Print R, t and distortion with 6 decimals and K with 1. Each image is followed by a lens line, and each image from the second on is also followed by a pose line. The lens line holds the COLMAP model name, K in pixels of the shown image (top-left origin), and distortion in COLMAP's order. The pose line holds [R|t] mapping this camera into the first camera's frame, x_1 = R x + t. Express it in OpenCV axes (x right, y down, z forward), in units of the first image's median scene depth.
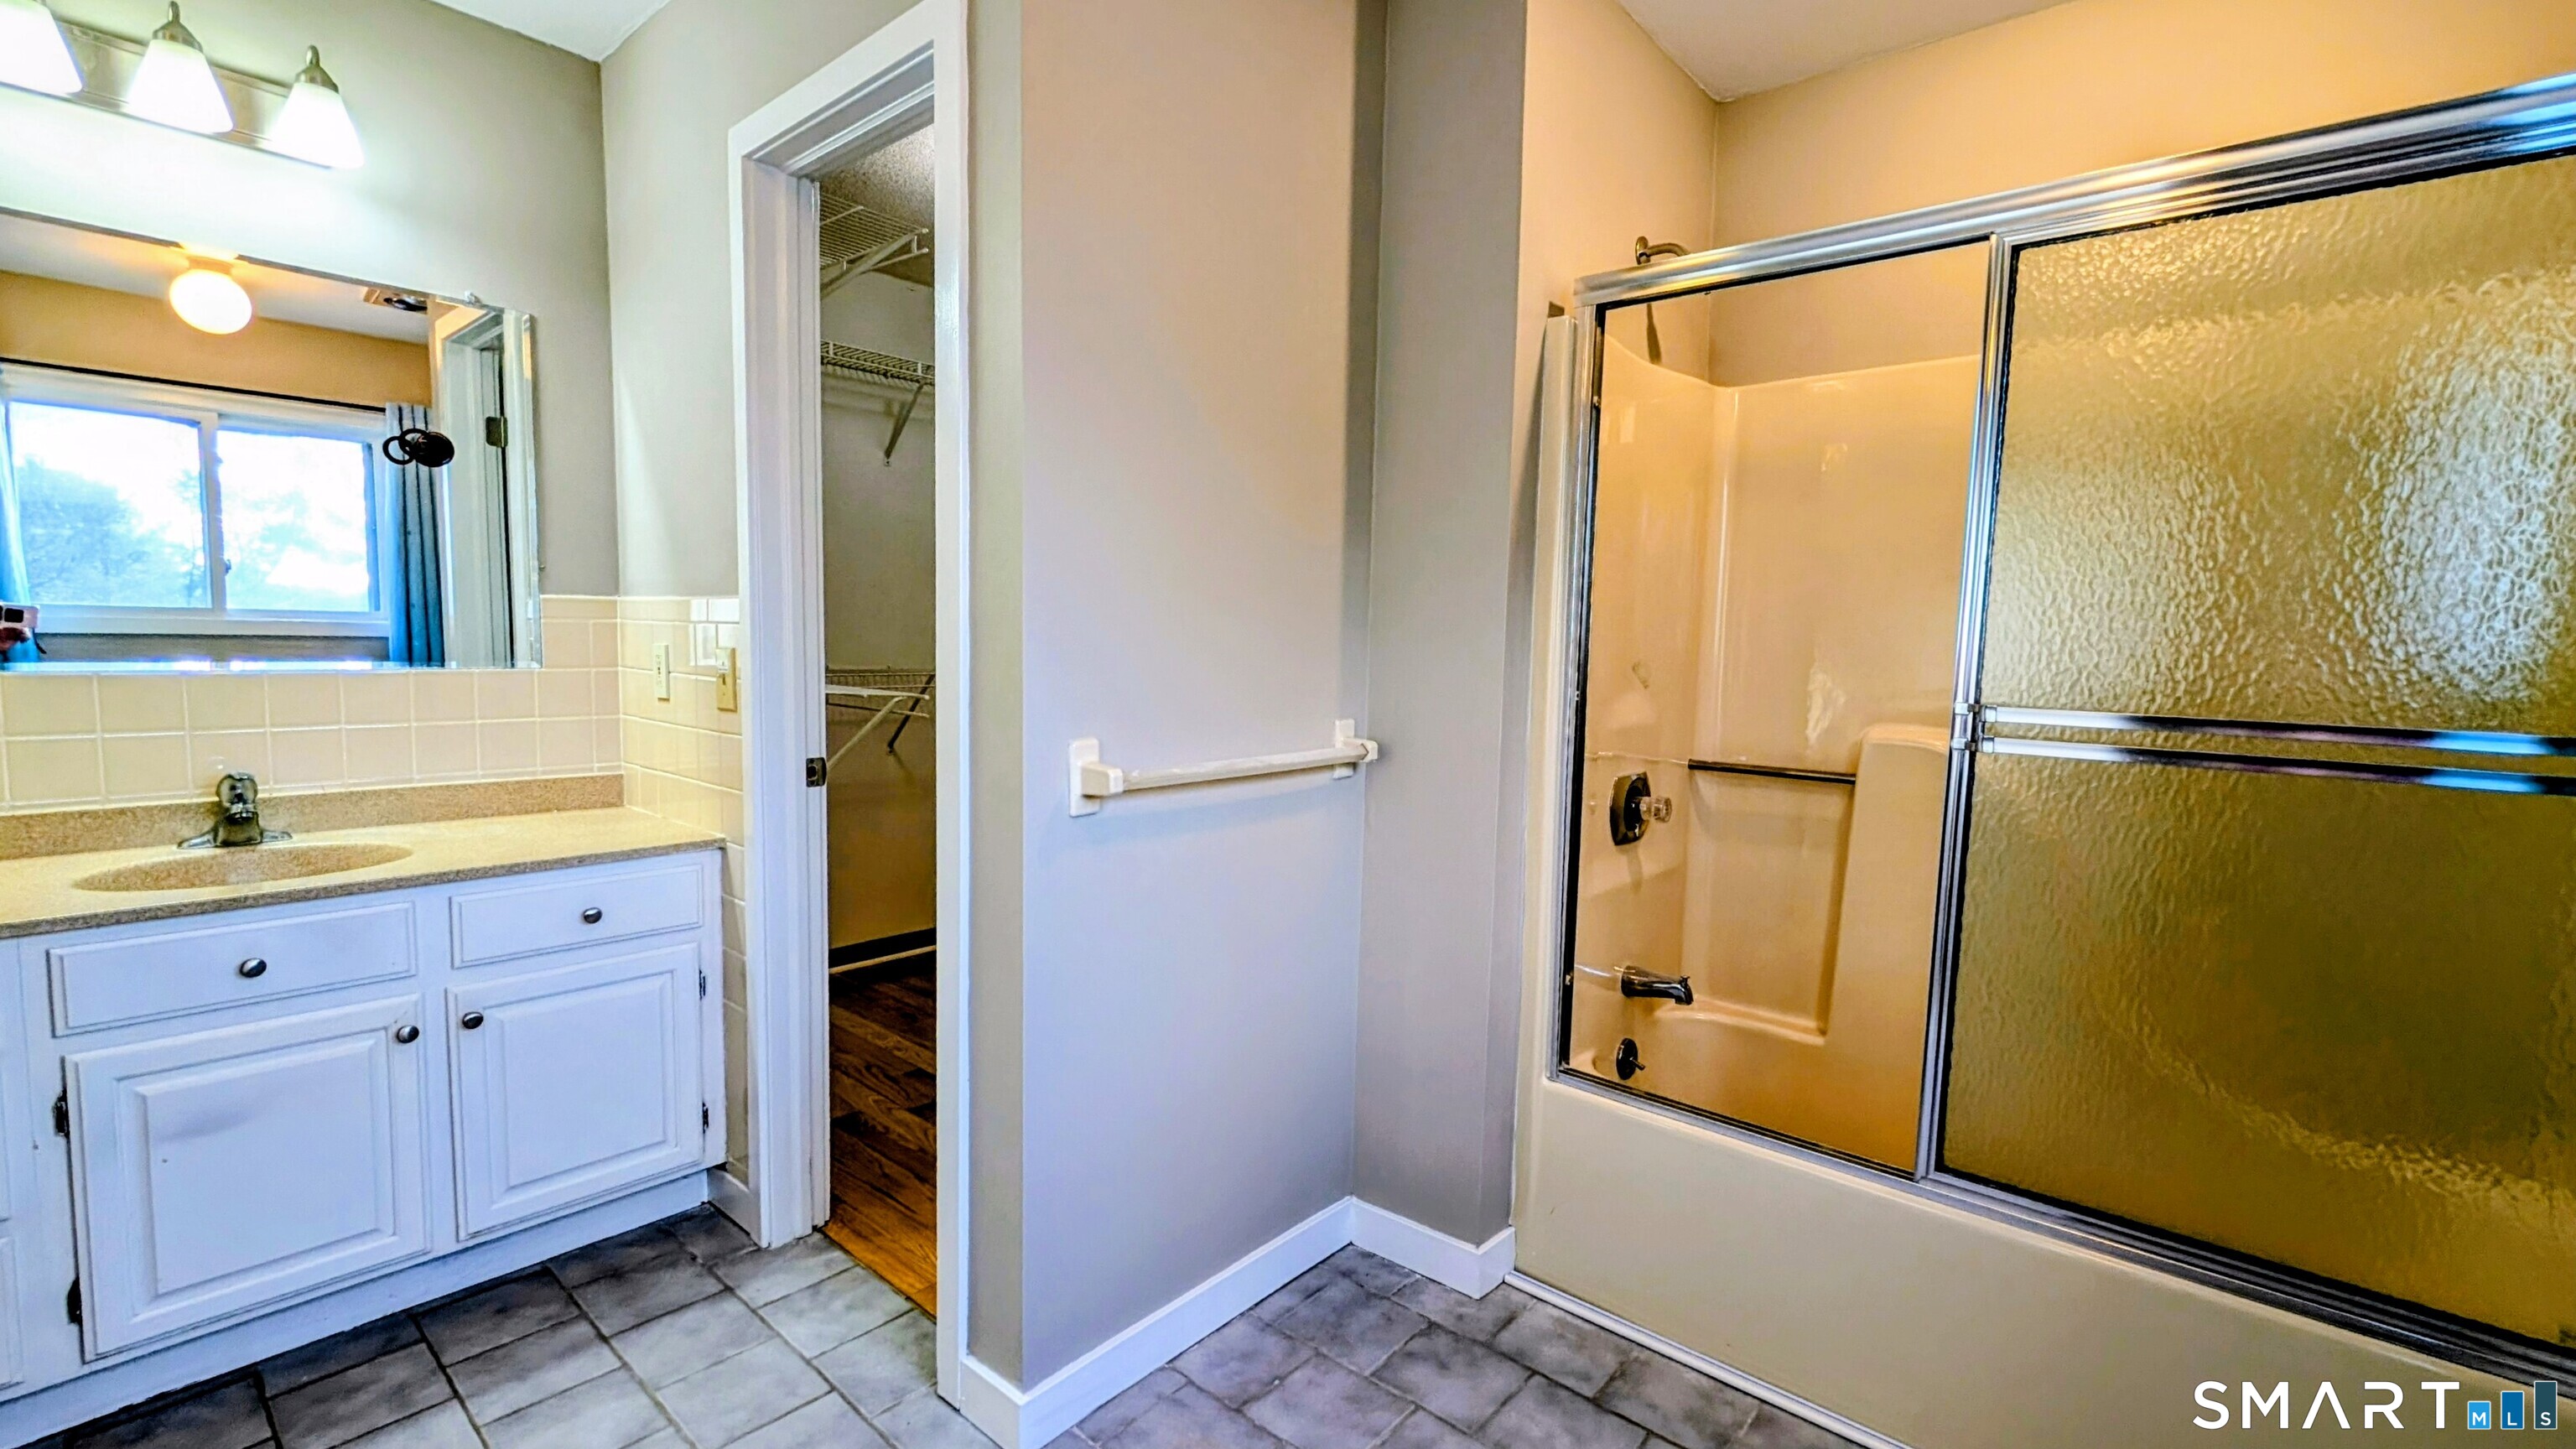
lens RADIAL K [[1170.7, 0, 1288.0], [0, 1170.7, 724.5], [0, 0, 1]] dist [-0.001182, -0.000222]
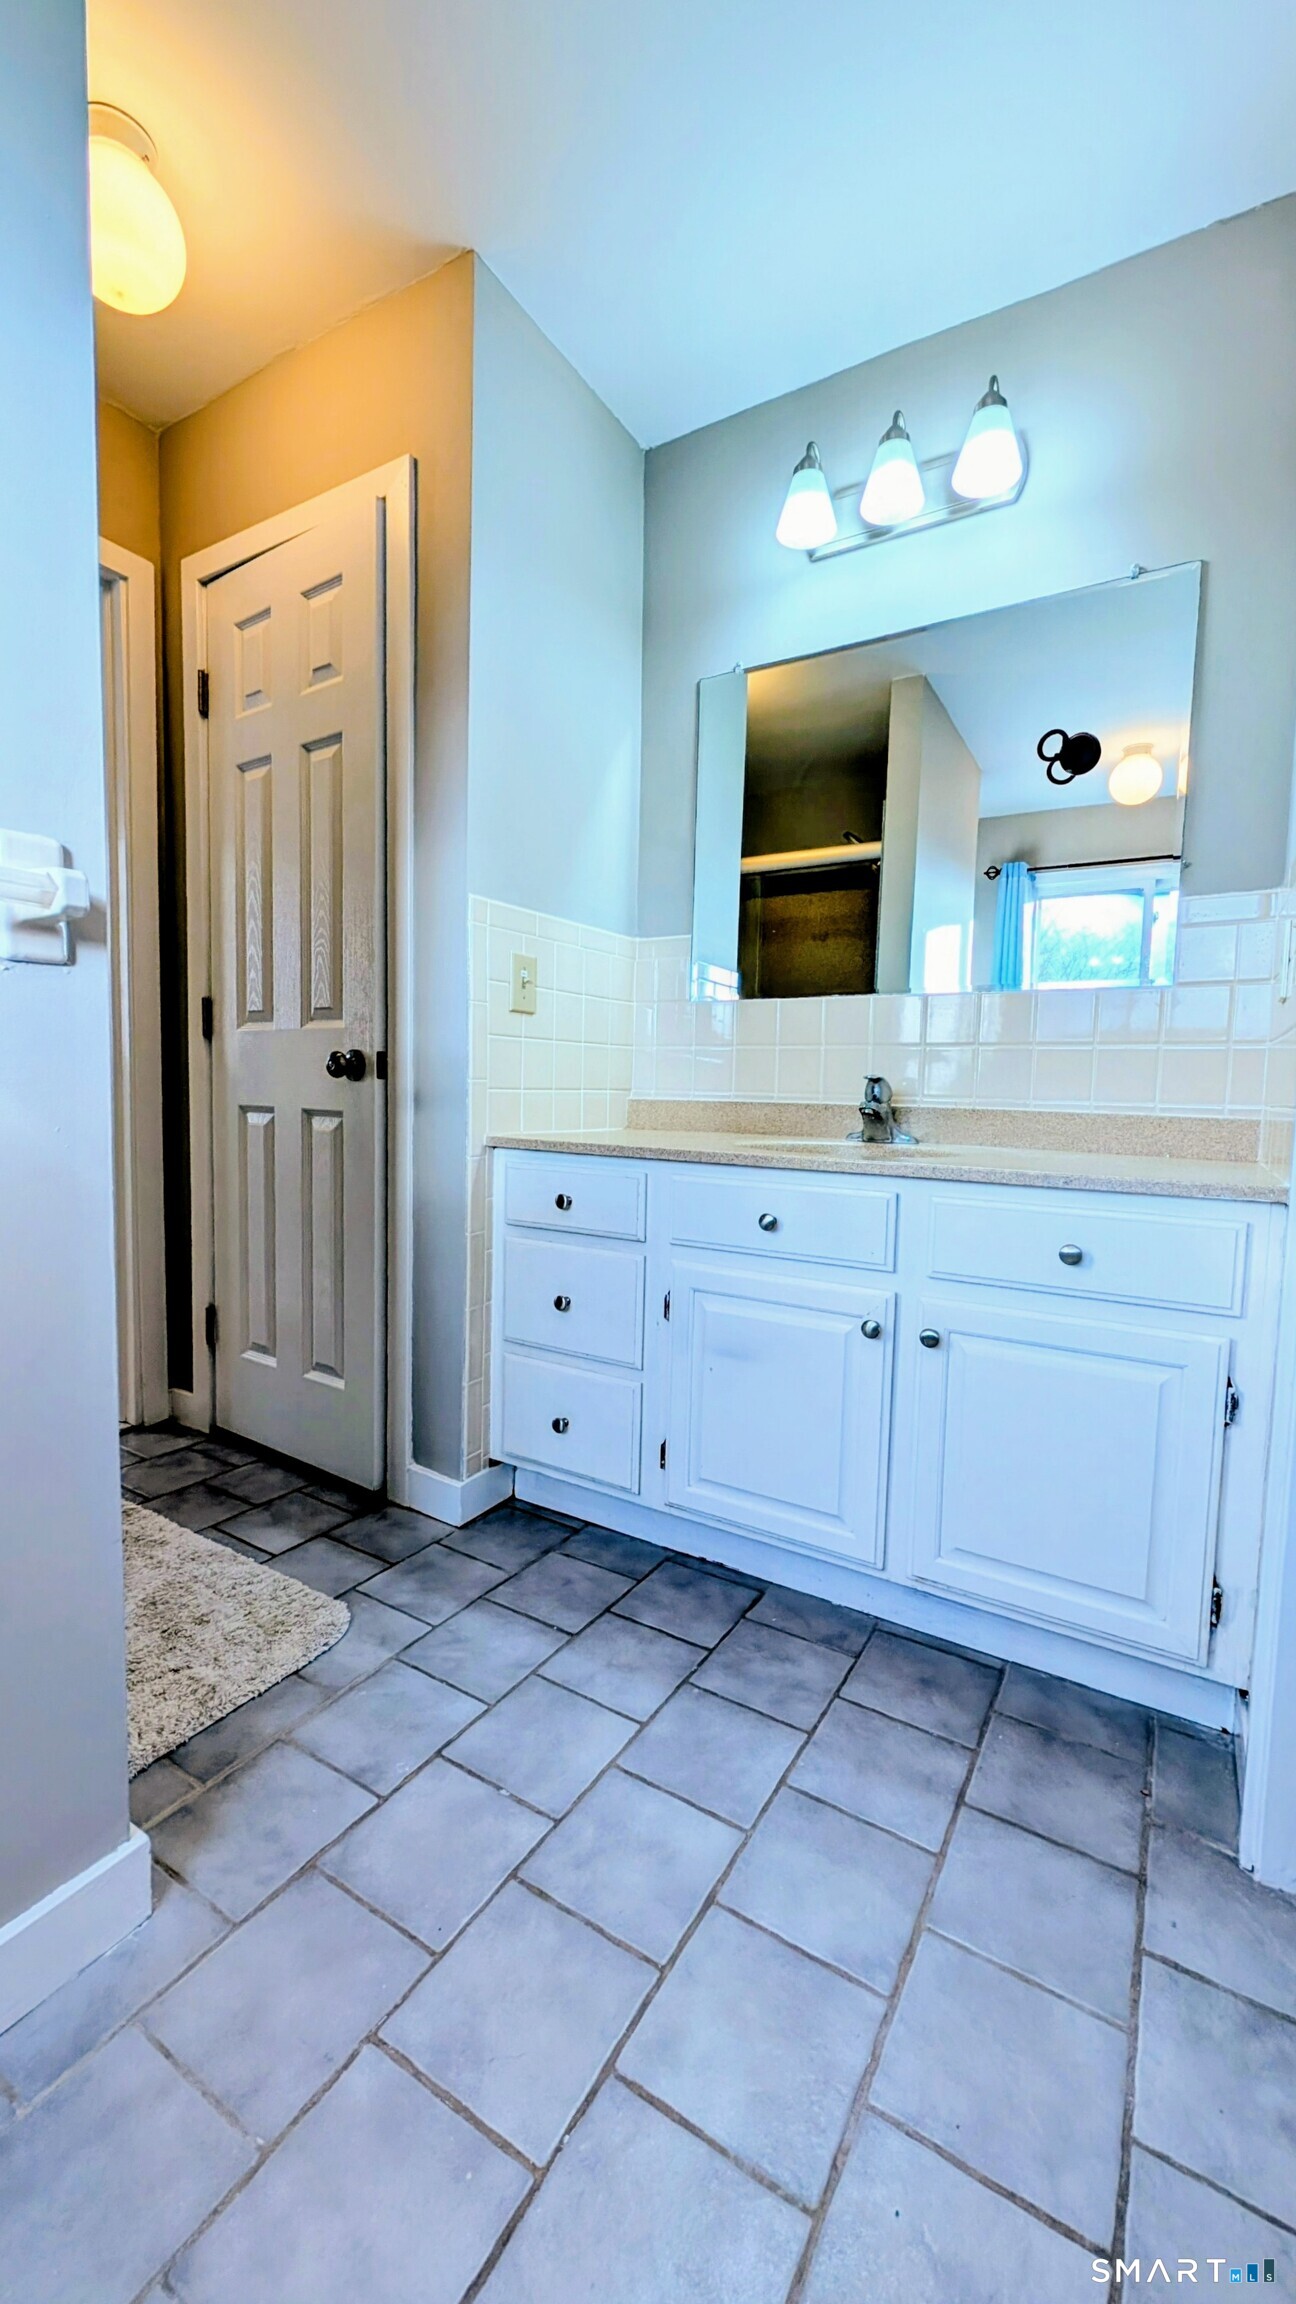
lens RADIAL K [[894.0, 0, 648.0], [0, 894.0, 1152.0], [0, 0, 1]] dist [0.000139, -0.000025]
pose [[0.169275, 0.050957, -0.984251, -0.071501], [-0.109618, 0.993440, 0.032580, 0.109417], [0.979454, 0.102377, 0.173751, 0.631460]]
